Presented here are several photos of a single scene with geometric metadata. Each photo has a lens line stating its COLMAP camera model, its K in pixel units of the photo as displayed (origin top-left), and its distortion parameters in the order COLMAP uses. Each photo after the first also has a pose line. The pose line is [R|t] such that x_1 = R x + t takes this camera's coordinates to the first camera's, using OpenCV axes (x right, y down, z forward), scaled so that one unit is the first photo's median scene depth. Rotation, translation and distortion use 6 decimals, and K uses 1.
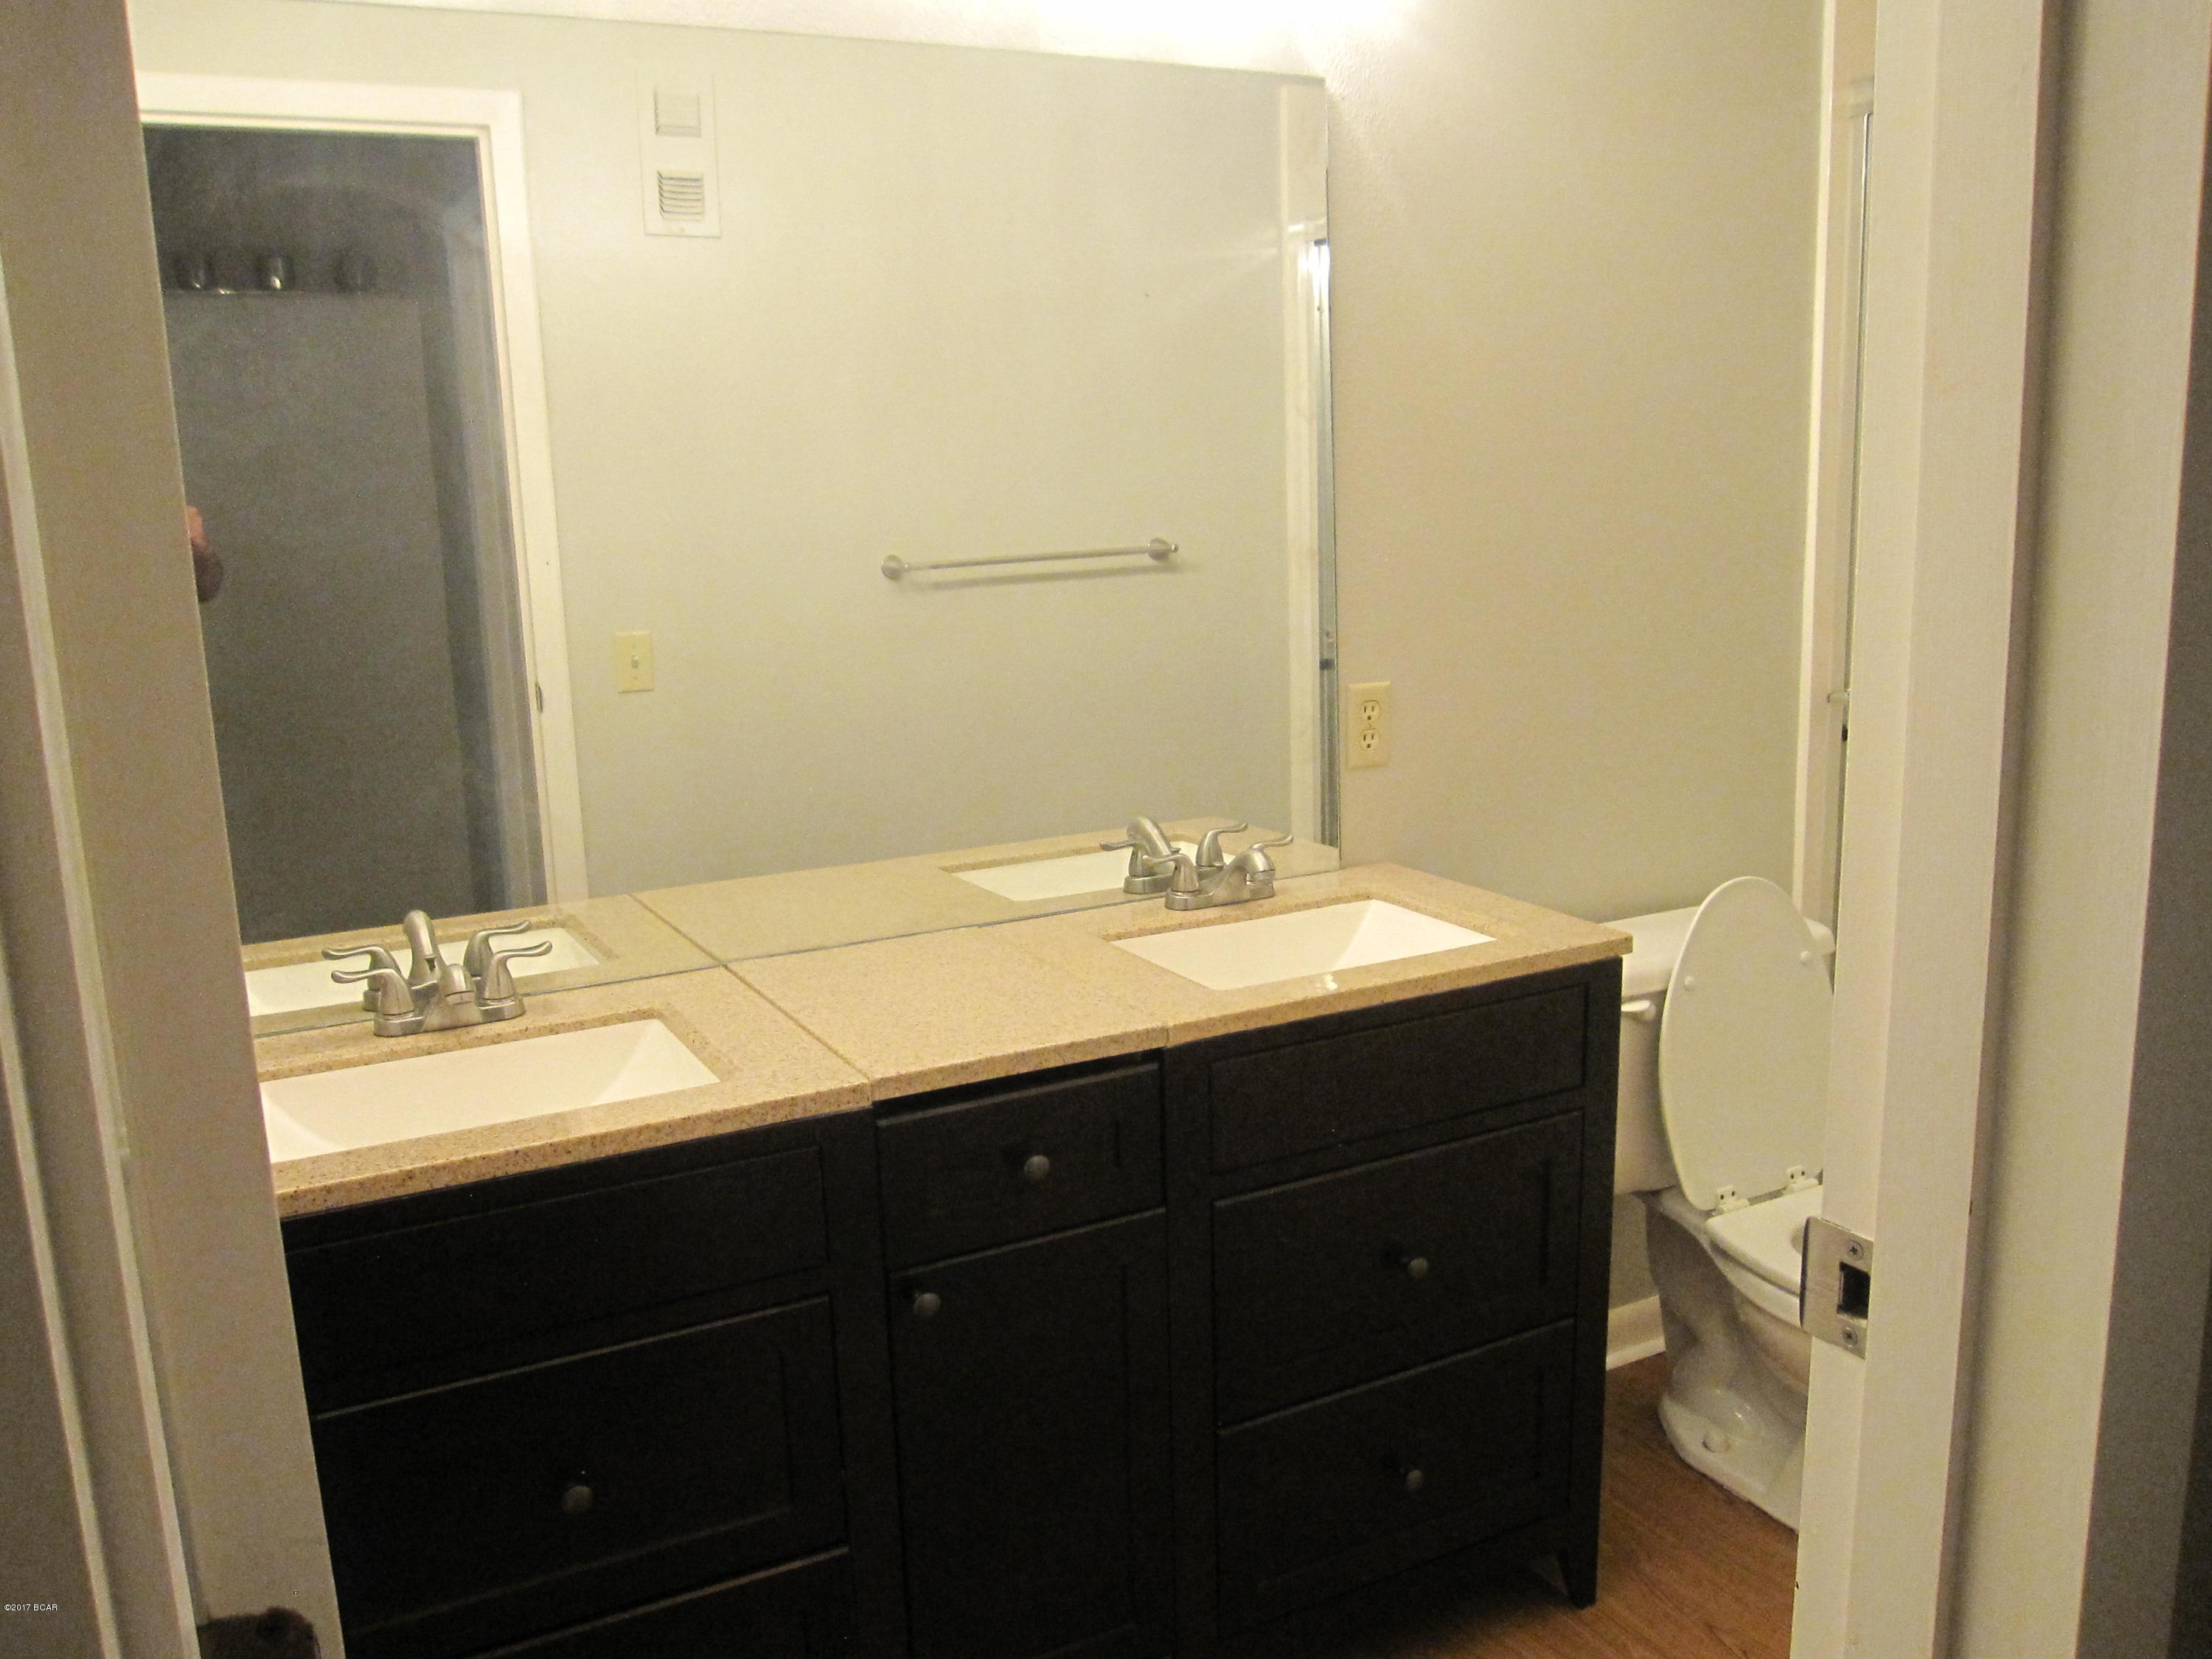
lens RADIAL K [[1816.2, 0, 1114.5], [0, 1816.2, 872.2], [0, 0, 1]] dist [-0.081607, 0.048762]
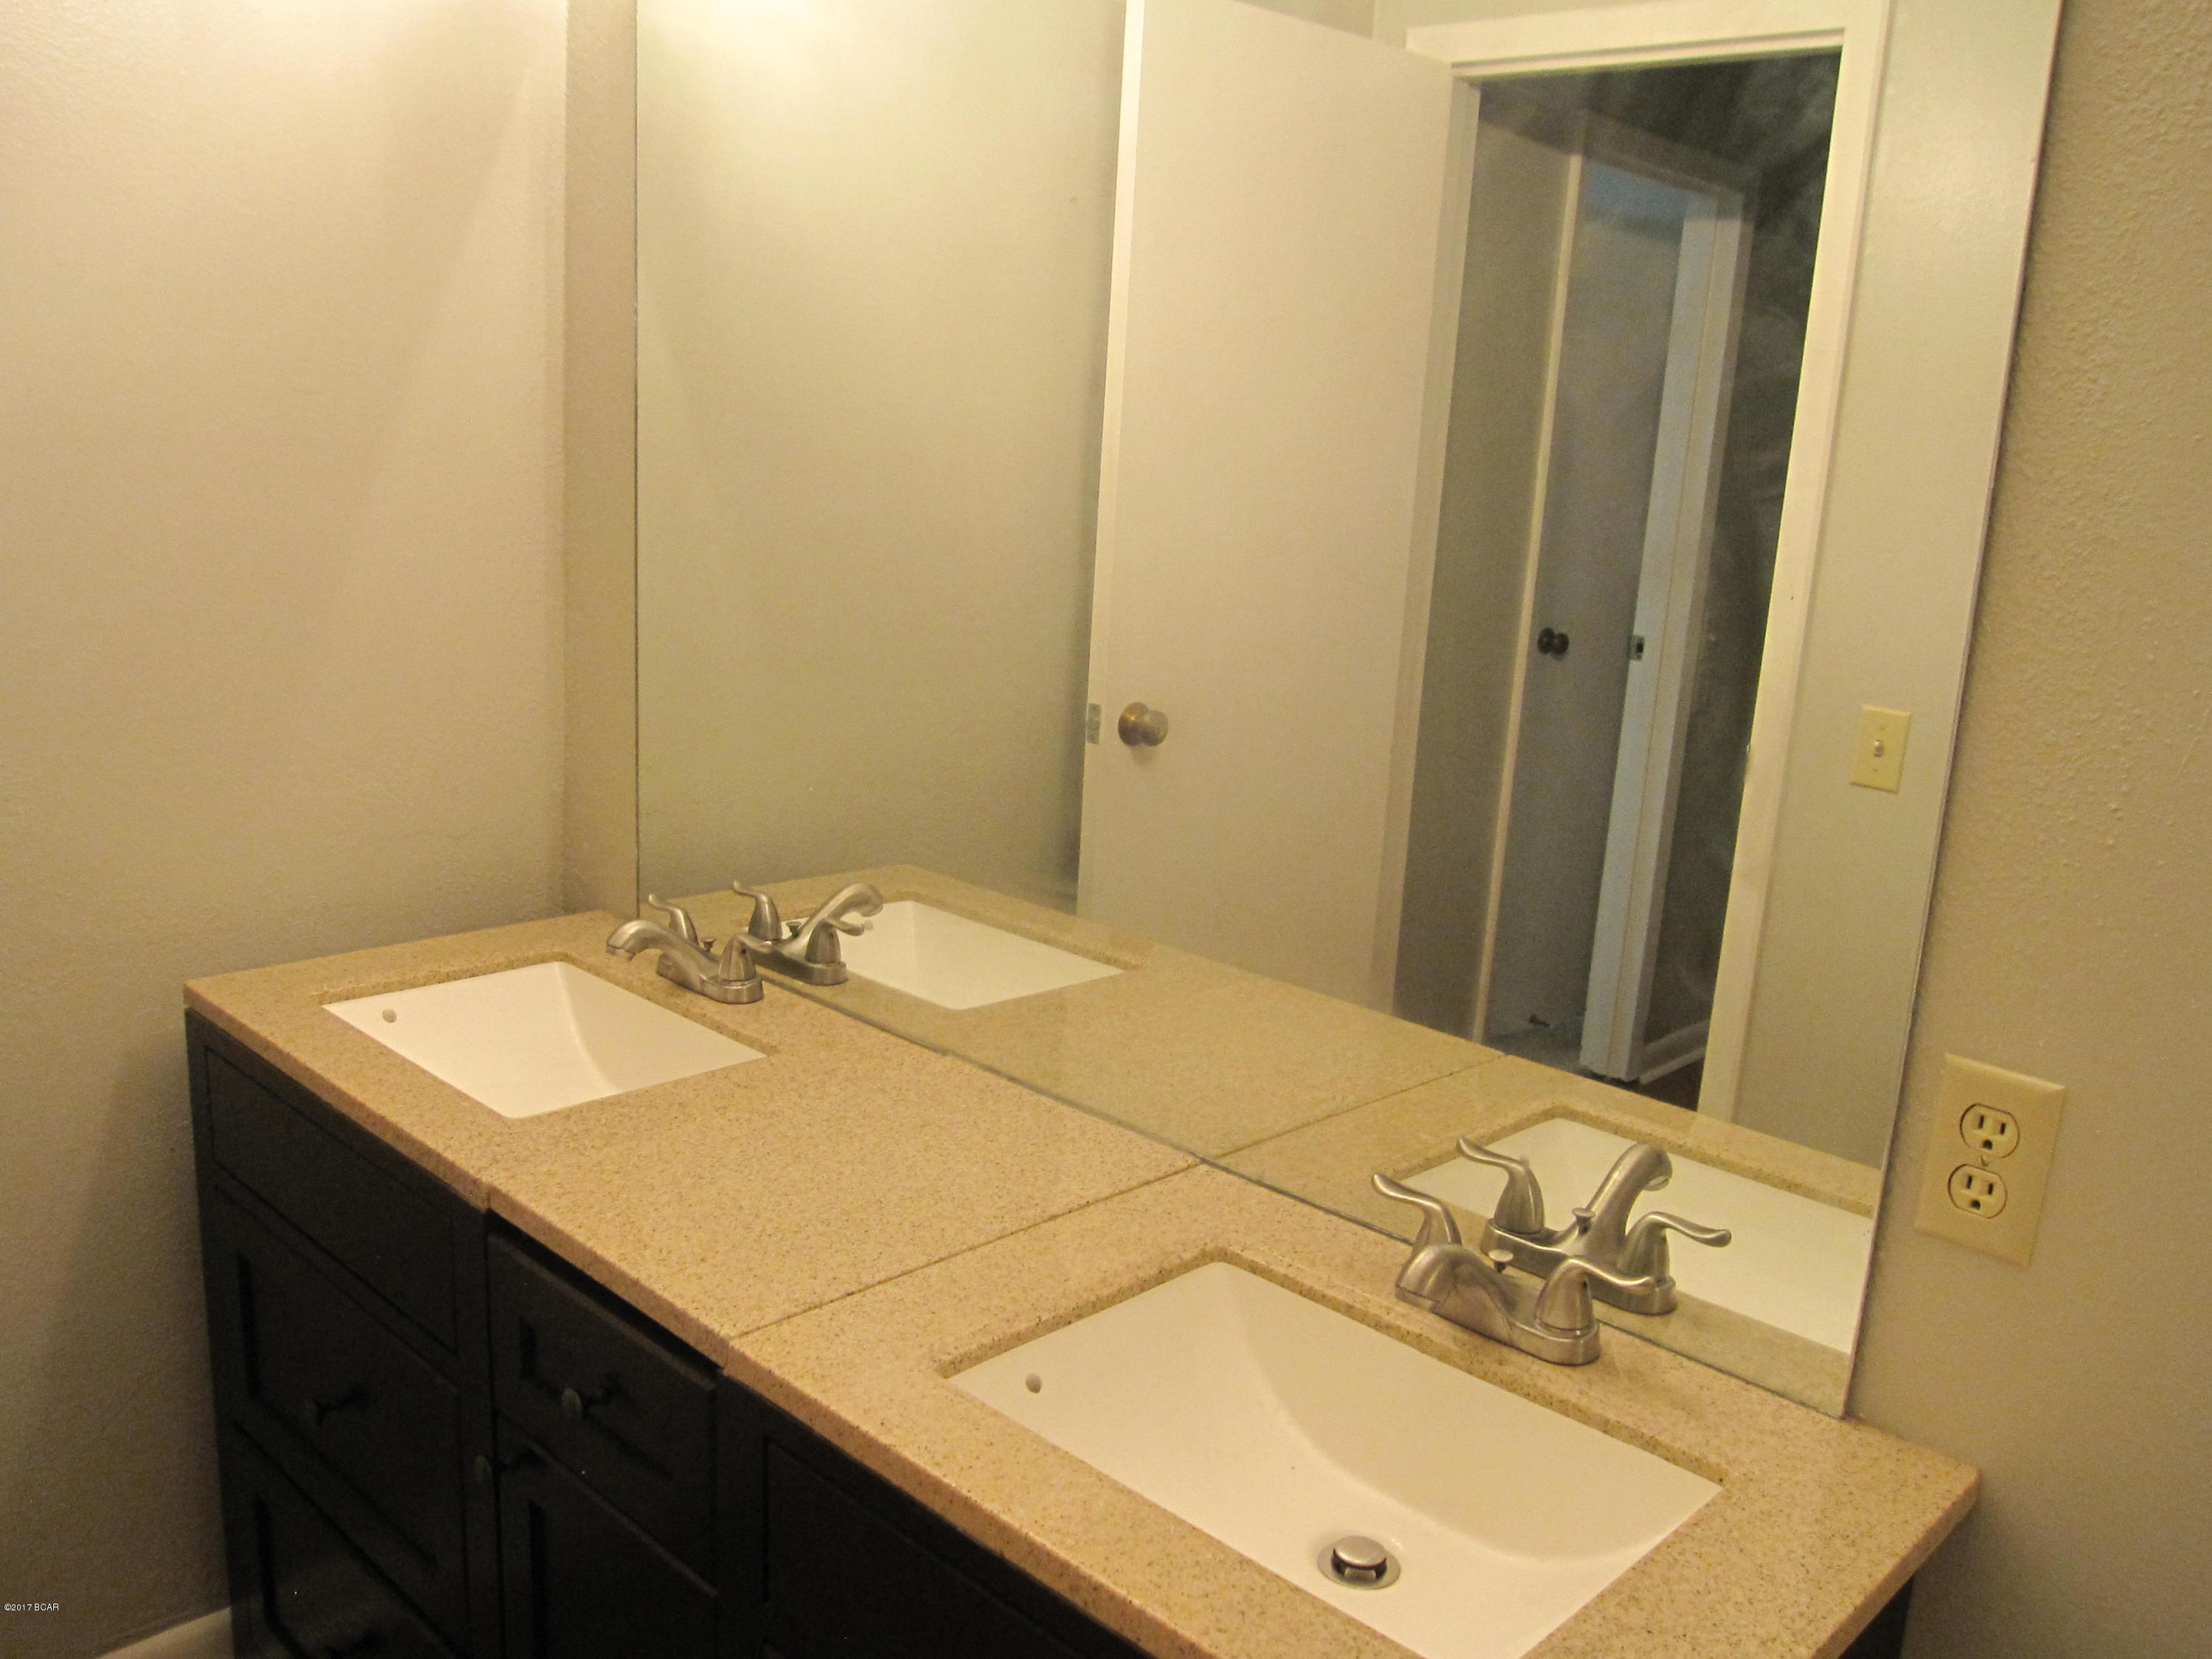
lens RADIAL K [[1816.2, 0, 1114.5], [0, 1816.2, 872.2], [0, 0, 1]] dist [-0.081607, 0.048762]
pose [[0.311115, 0.271945, -0.910633, 0.441894], [-0.277562, 0.942410, 0.186607, -0.166605], [0.908937, 0.194702, 0.368679, 0.643243]]
